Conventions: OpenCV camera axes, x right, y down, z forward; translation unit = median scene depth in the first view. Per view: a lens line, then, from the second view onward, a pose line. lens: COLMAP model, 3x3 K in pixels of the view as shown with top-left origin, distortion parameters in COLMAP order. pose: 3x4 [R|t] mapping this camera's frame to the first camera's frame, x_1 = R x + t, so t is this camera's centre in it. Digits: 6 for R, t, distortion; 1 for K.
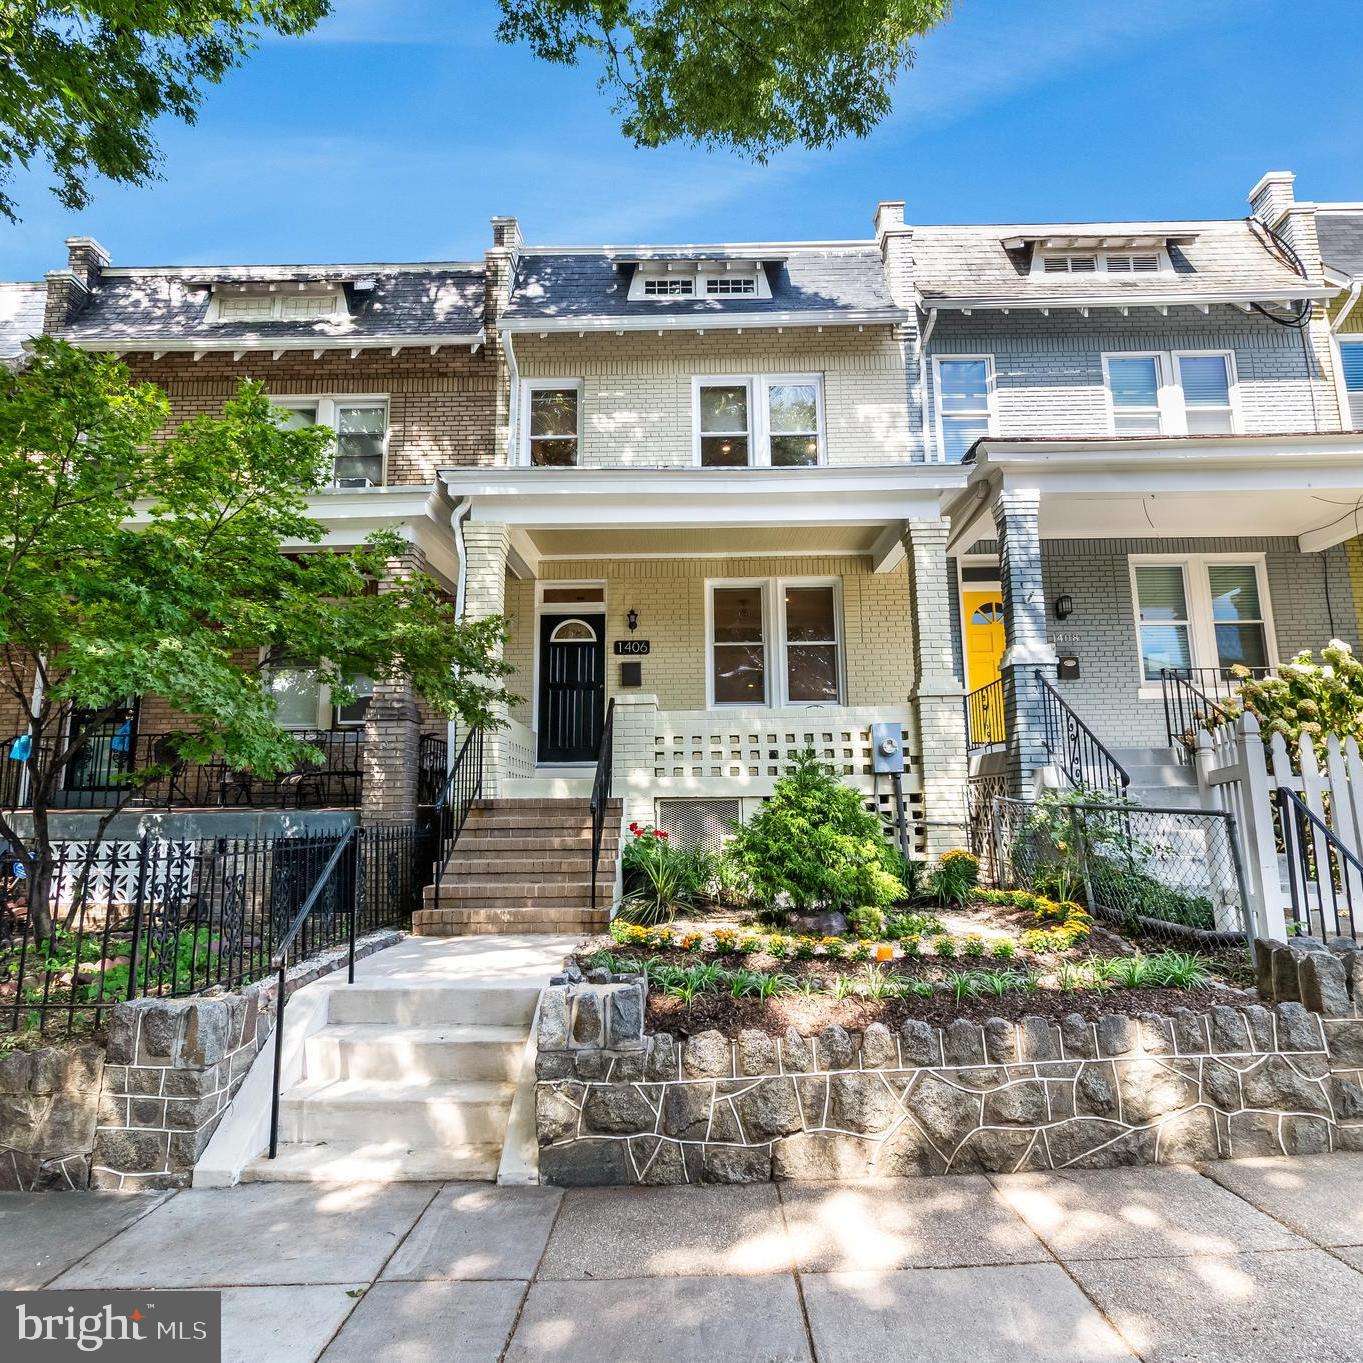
lens RADIAL K [[832.1, 0, 681.5], [0, 832.1, 681.5], [0, 0, 1]] dist [0.002343, -0.001025]
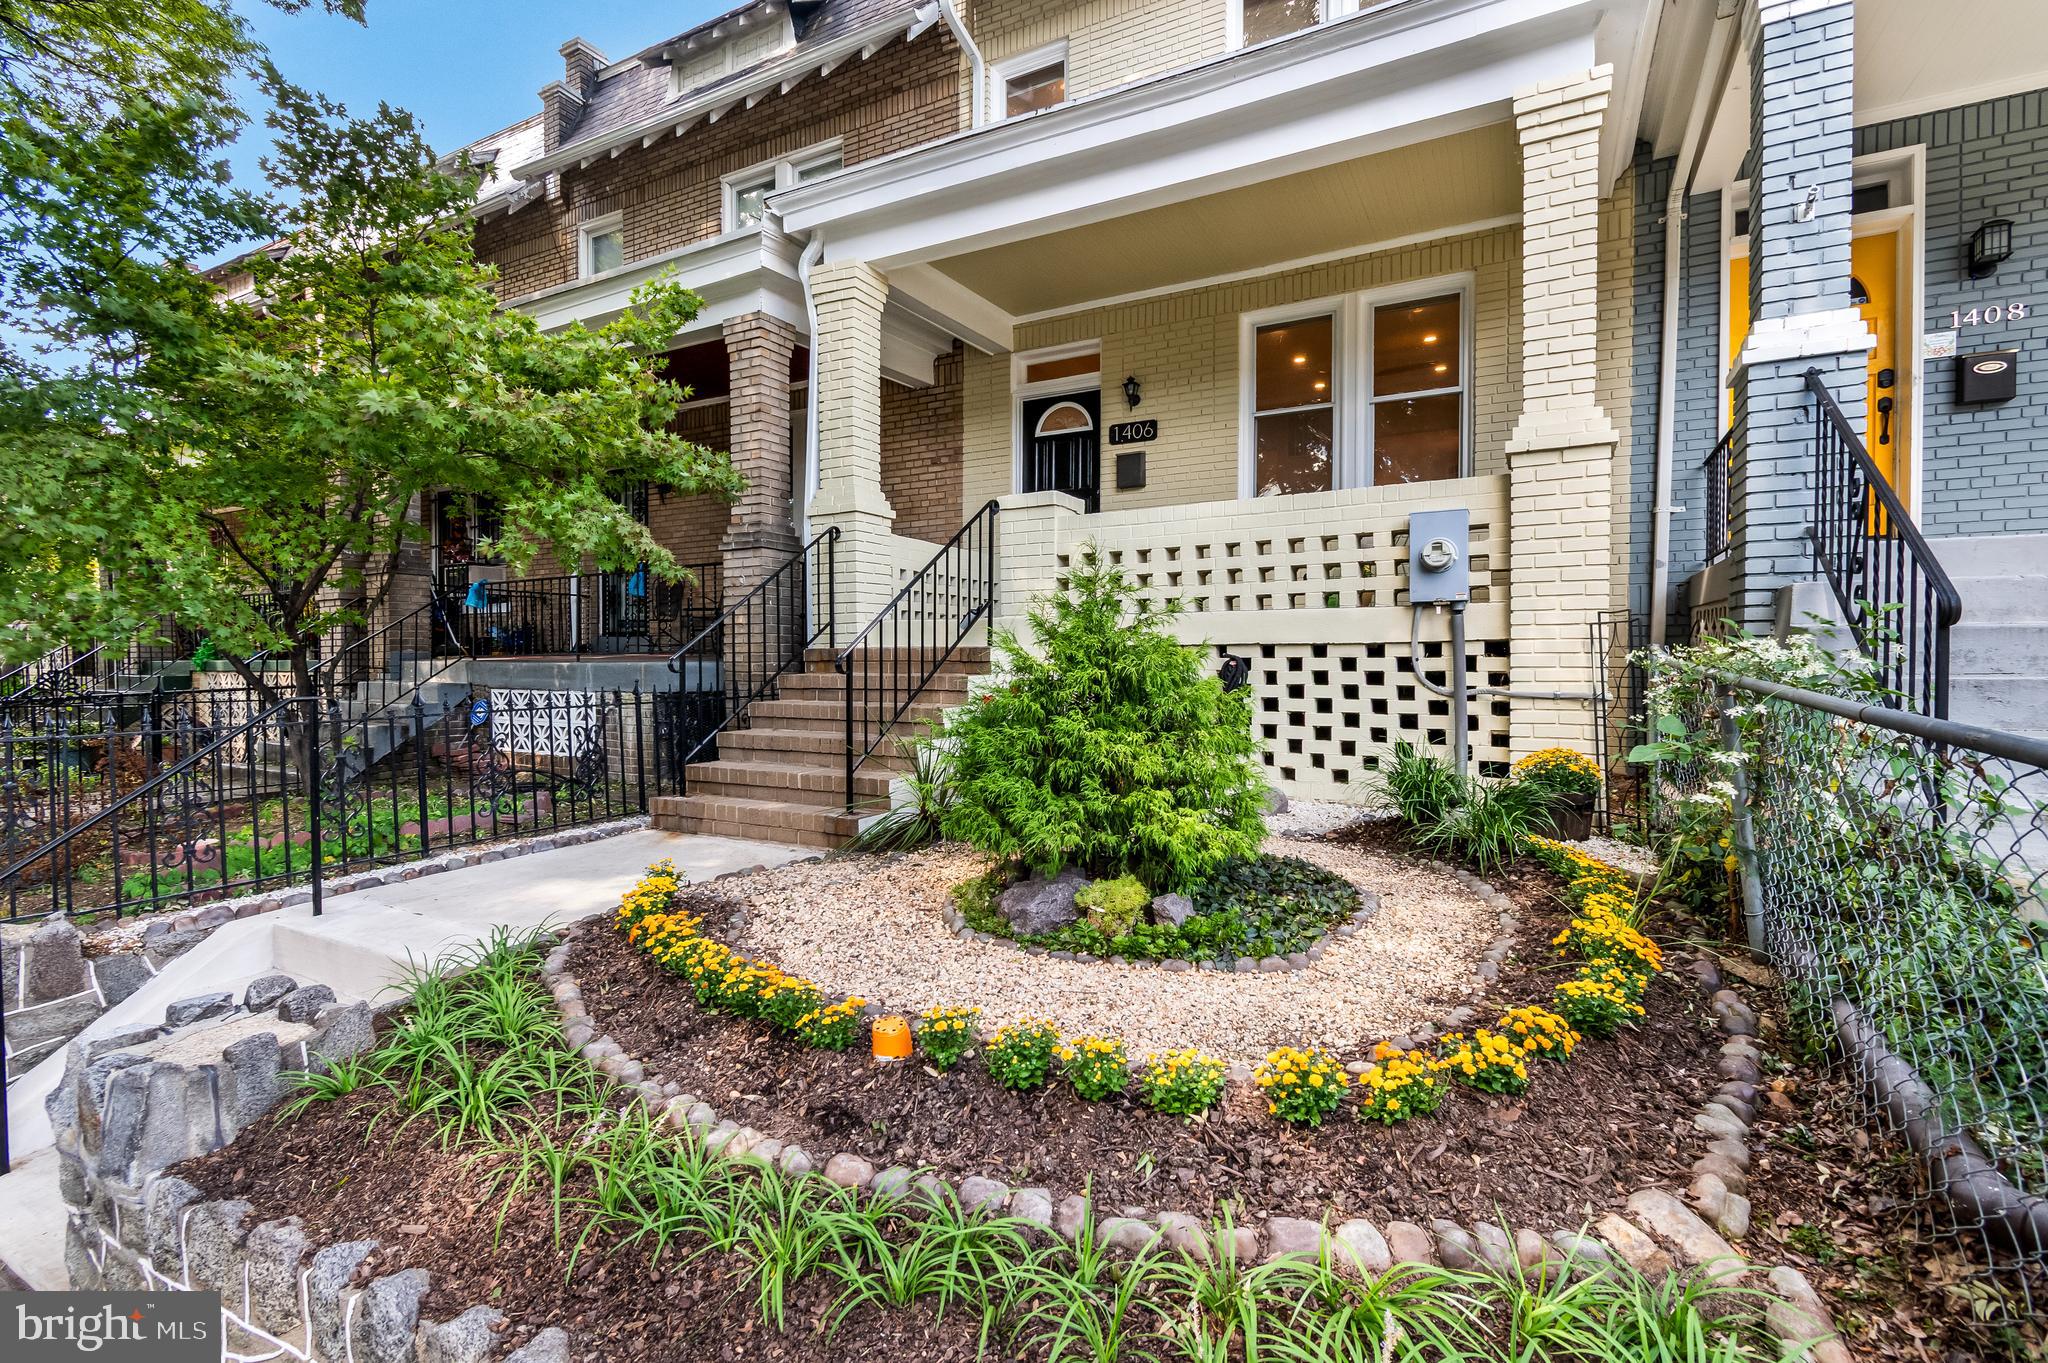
lens RADIAL K [[924.0, 0, 965.7], [0, 924.0, 660.0], [0, 0, 1]] dist [0.012884, -0.000125]
pose [[0.891543, 0.007941, -0.452866, 0.169090], [0.064872, 0.987299, 0.145025, 0.026382], [0.448266, -0.158674, 0.879705, 0.216890]]
